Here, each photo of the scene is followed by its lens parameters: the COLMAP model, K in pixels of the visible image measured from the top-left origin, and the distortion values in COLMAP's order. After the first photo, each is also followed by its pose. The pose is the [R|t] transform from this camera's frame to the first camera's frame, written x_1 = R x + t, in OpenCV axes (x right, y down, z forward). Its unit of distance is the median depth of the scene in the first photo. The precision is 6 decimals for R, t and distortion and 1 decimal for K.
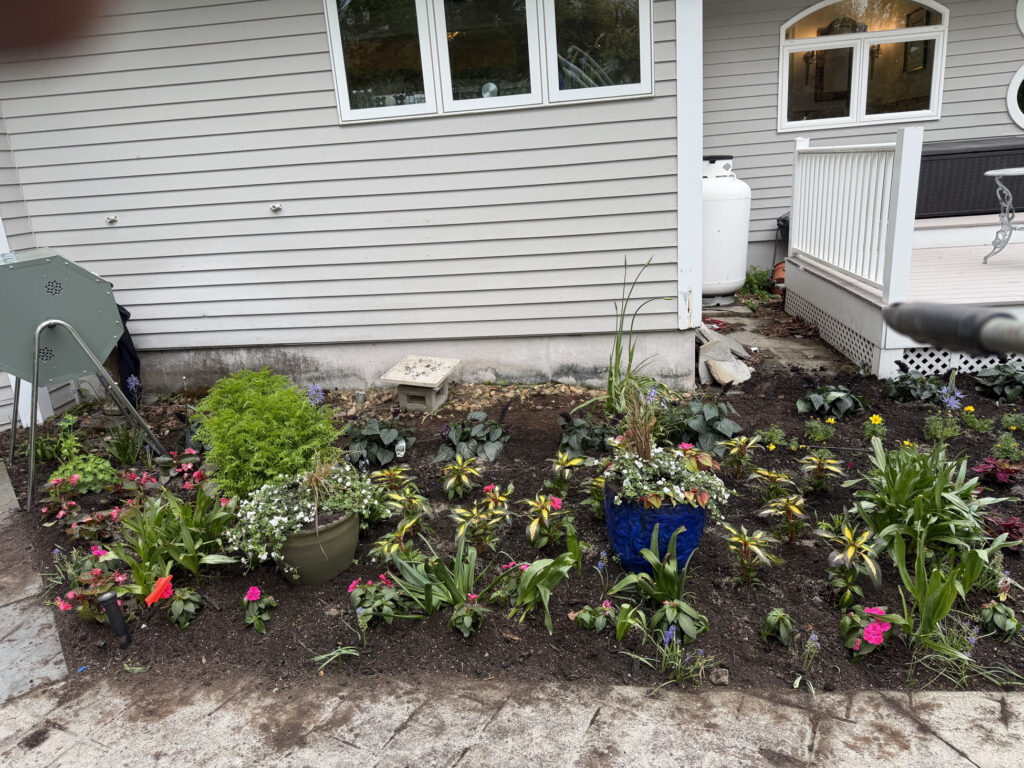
lens RADIAL K [[728.6, 0, 512.9], [0, 728.6, 383.6], [0, 0, 1]] dist [0.022717, -0.022716]
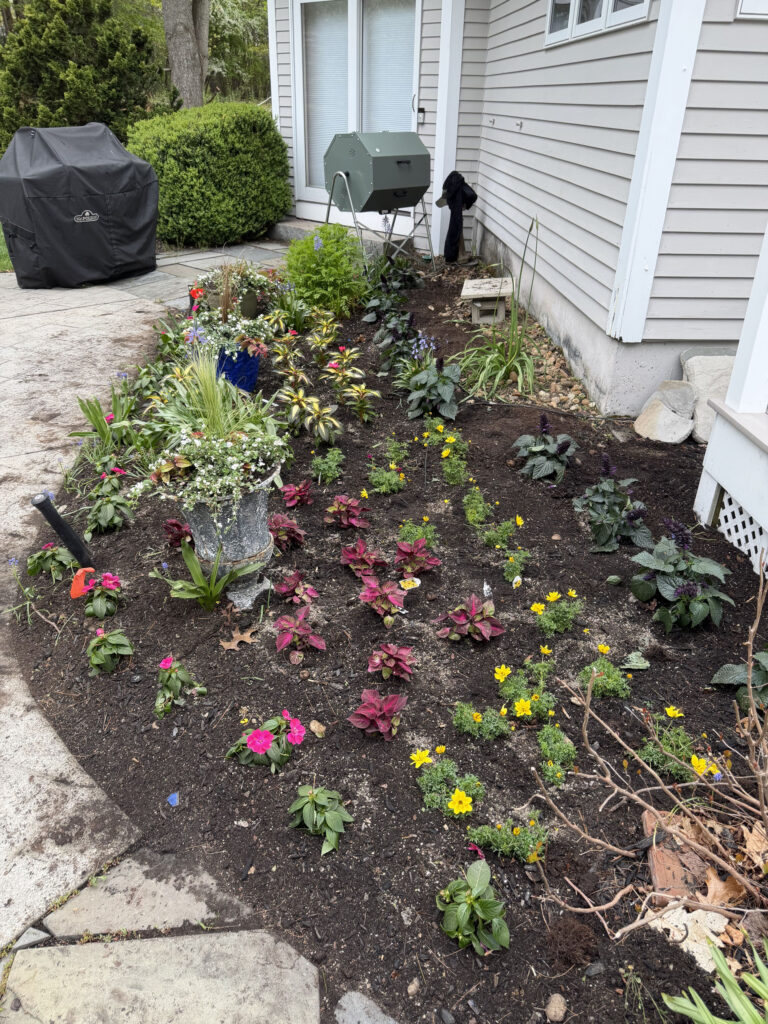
lens RADIAL K [[728.6, 0, 388.0], [0, 728.6, 511.0], [0, 0, 1]] dist [0.022717, -0.022716]
pose [[0.165531, 0.544523, -0.822249, 0.902215], [-0.318077, 0.818674, 0.478122, -0.208875], [0.933502, 0.182395, 0.308717, 0.499290]]
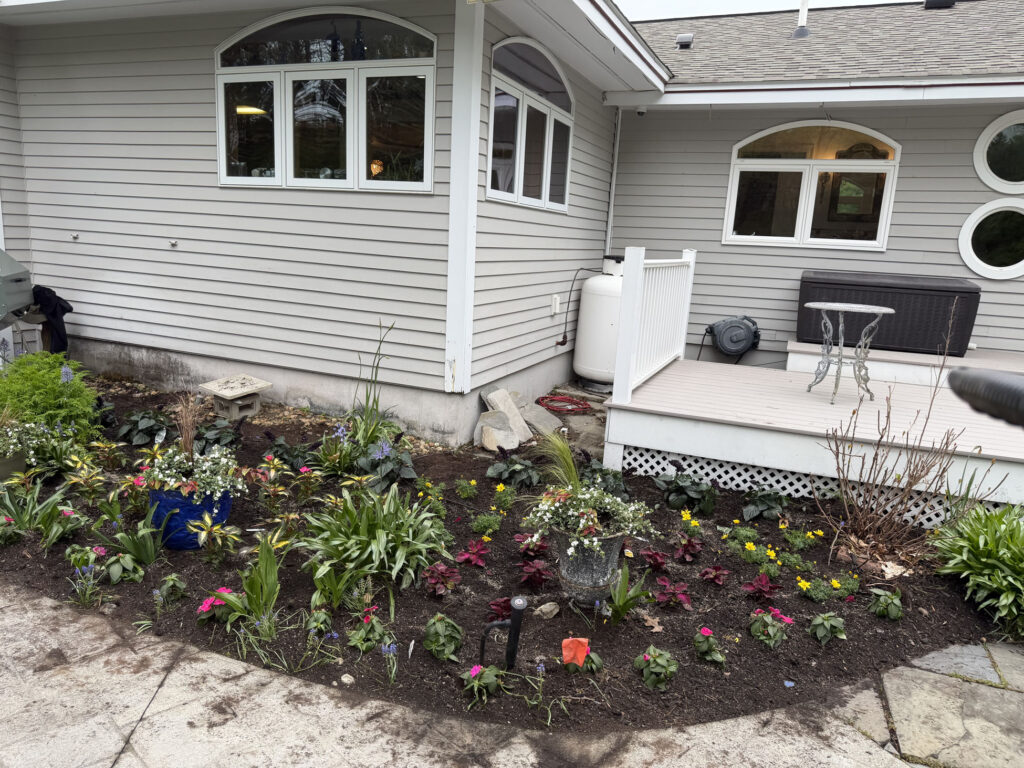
lens RADIAL K [[728.6, 0, 505.4], [0, 728.6, 386.4], [0, 0, 1]] dist [0.022717, -0.022716]
pose [[0.953361, 0.177212, -0.244333, 0.551182], [-0.198378, 0.977986, -0.064728, -0.025070], [0.227484, 0.110179, 0.967529, -0.079626]]
